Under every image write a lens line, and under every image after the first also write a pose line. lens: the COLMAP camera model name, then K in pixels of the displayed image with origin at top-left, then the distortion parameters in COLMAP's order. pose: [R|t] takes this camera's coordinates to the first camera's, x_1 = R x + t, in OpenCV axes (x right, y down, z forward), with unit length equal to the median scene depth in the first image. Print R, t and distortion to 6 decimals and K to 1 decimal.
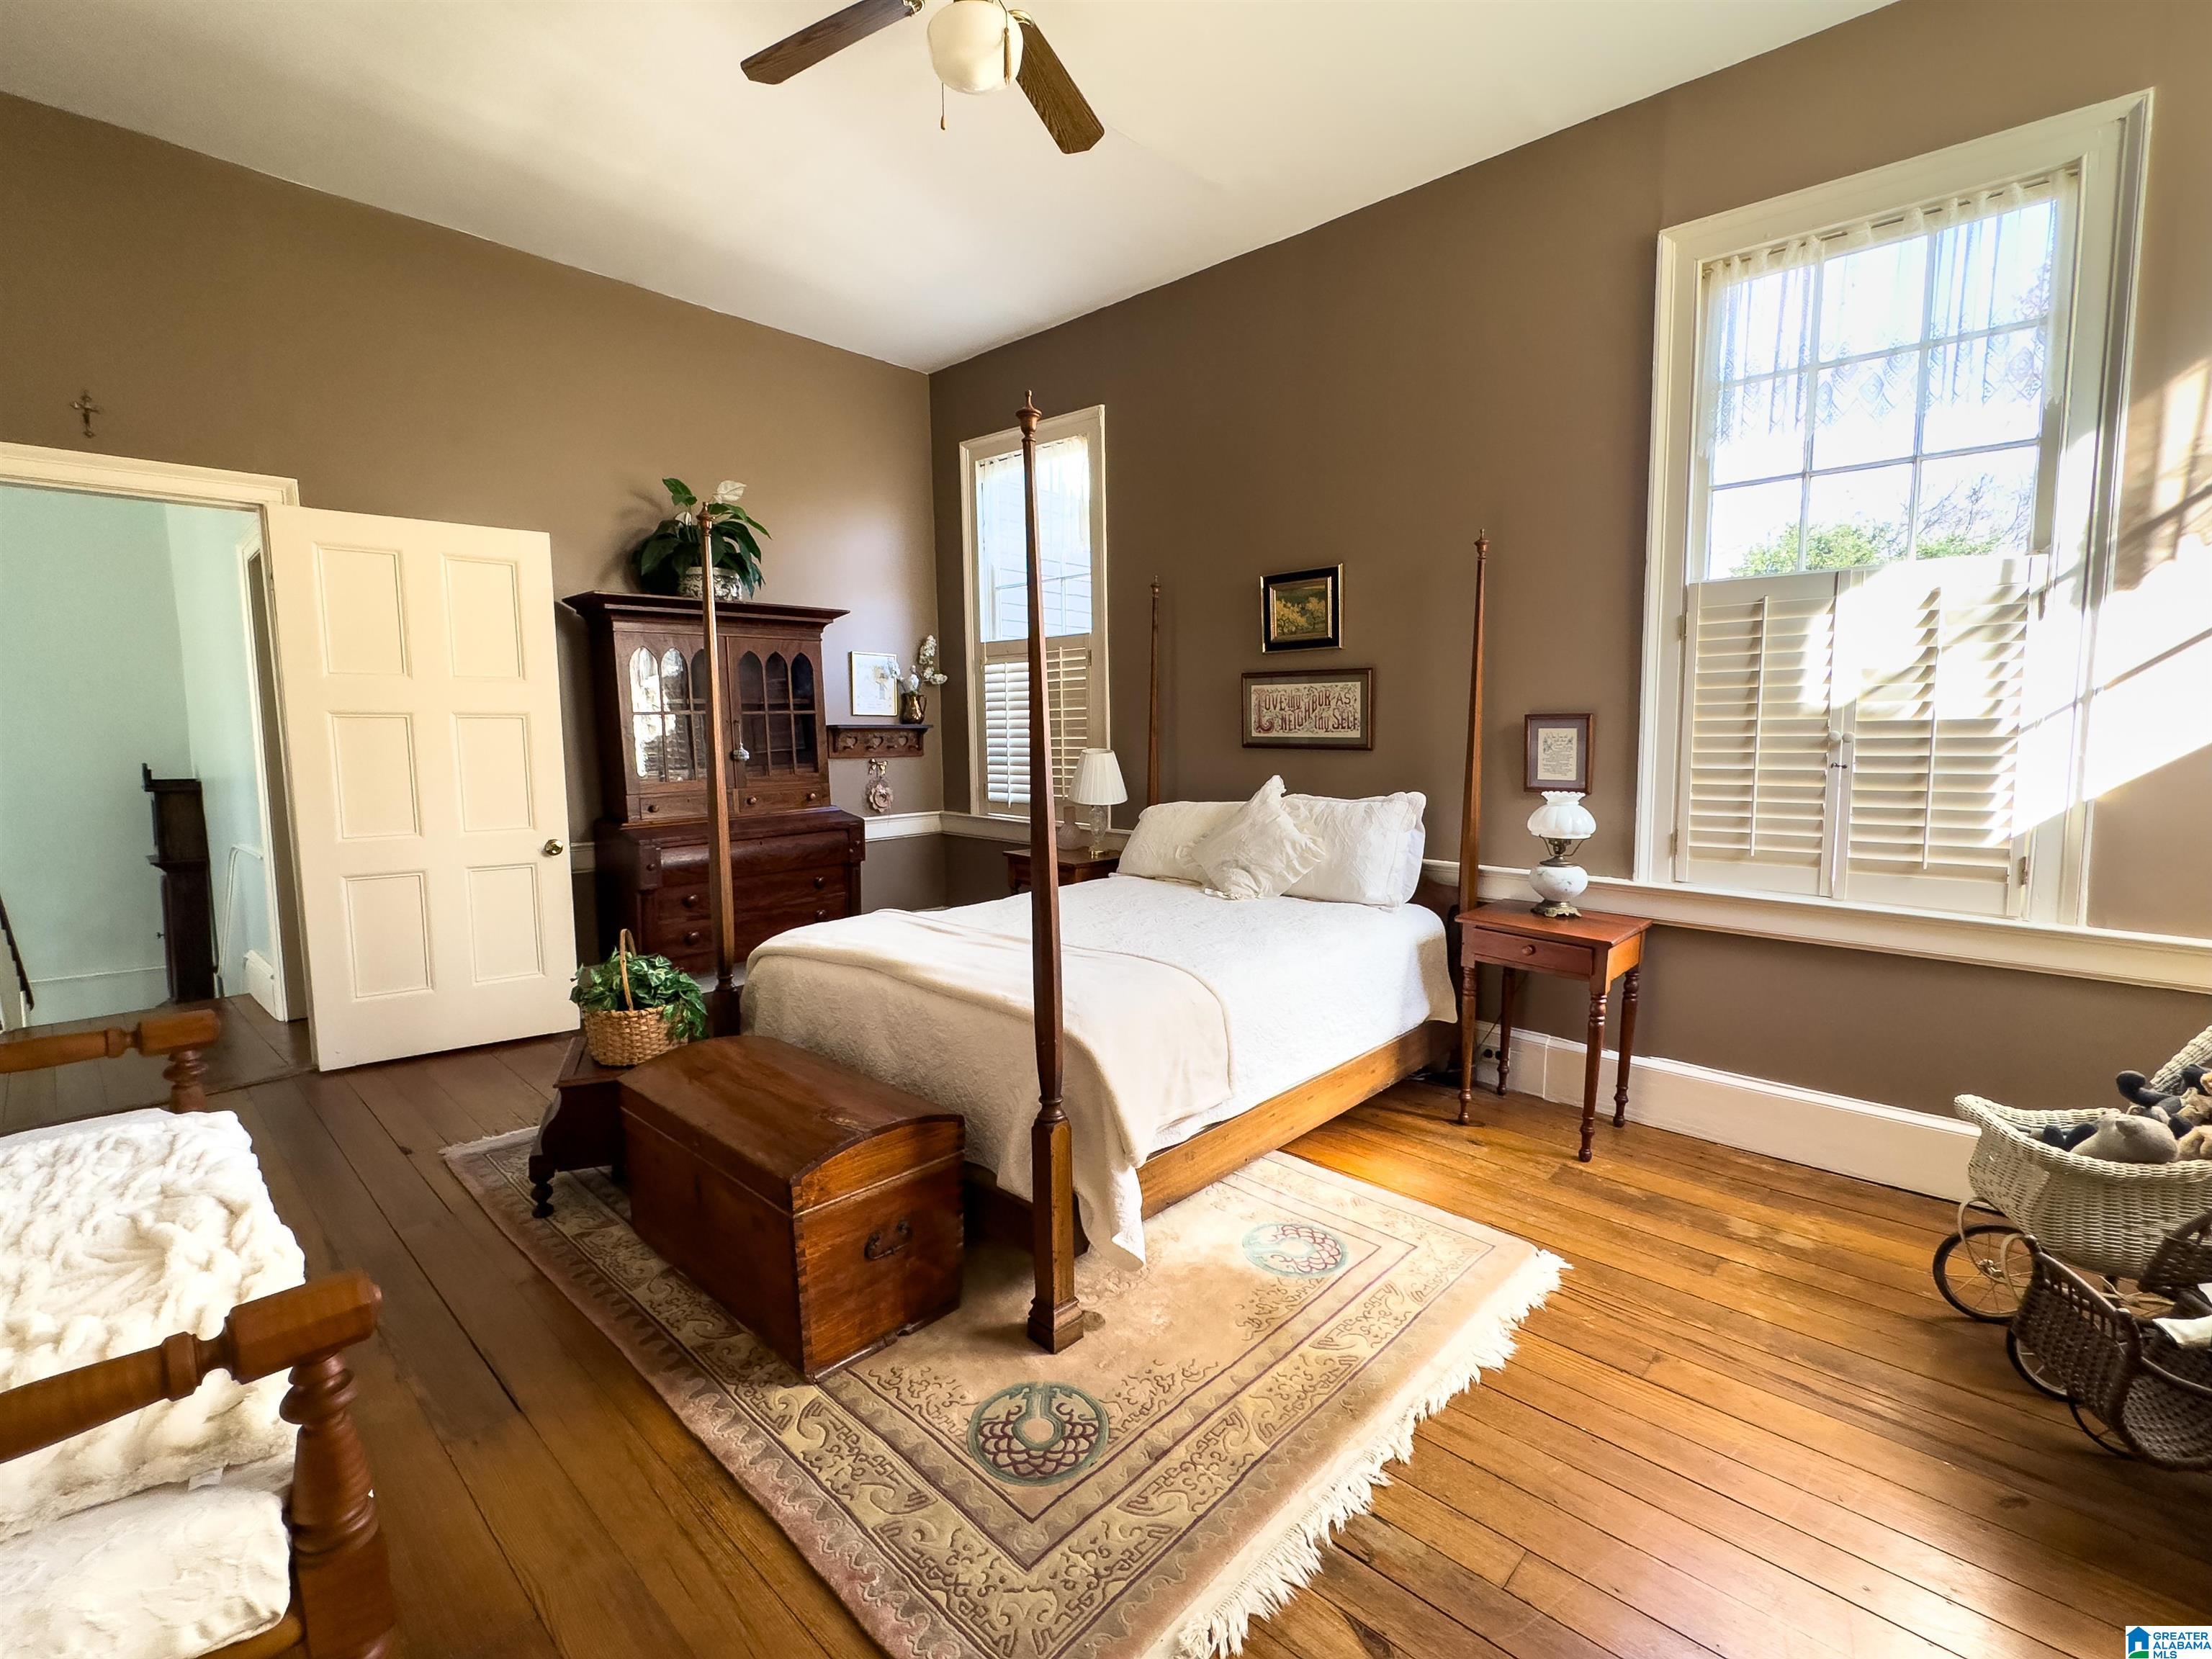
lens RADIAL K [[1005.9, 0, 1106.5], [0, 1005.9, 814.9], [0, 0, 1]] dist [-0.003643, -0.000094]
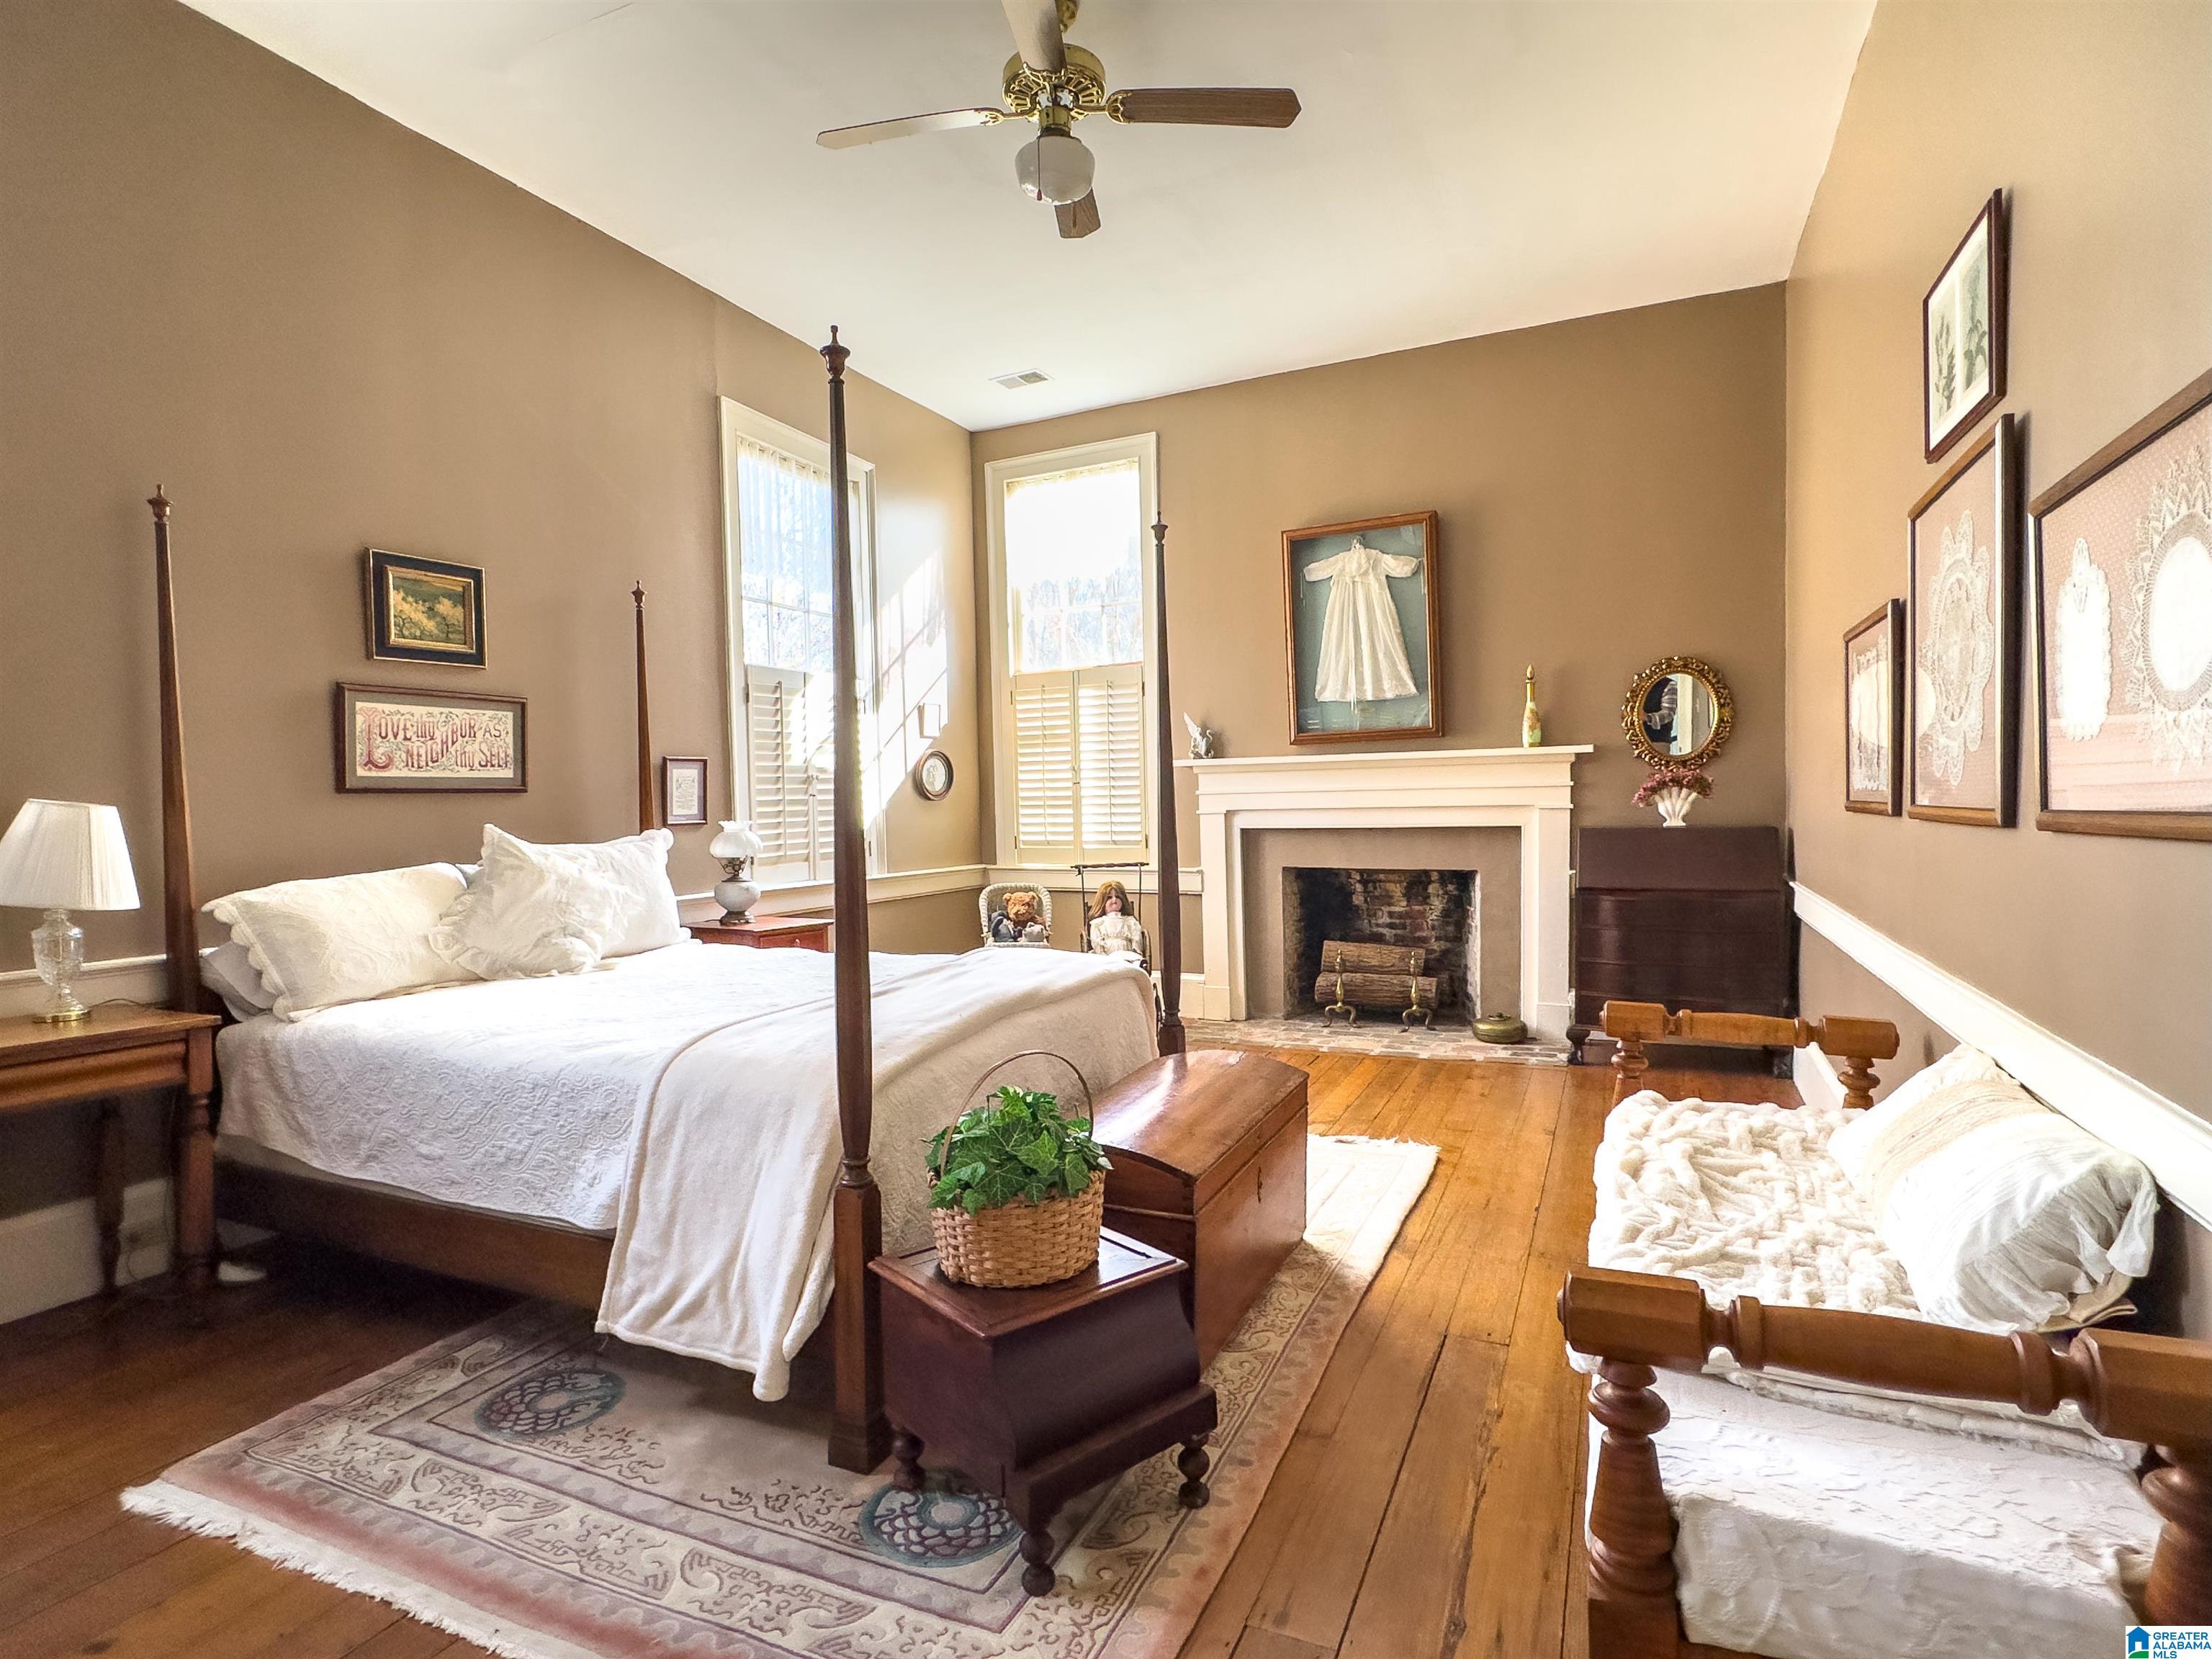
lens RADIAL K [[1149.2, 0, 1103.8], [0, 1149.2, 833.0], [0, 0, 1]] dist [0.002382, 0.000104]
pose [[-0.321214, -0.008411, 0.946969, -0.810086], [0.124579, 0.990895, 0.051058, -0.018054], [-0.938777, 0.134373, -0.317241, 0.833784]]
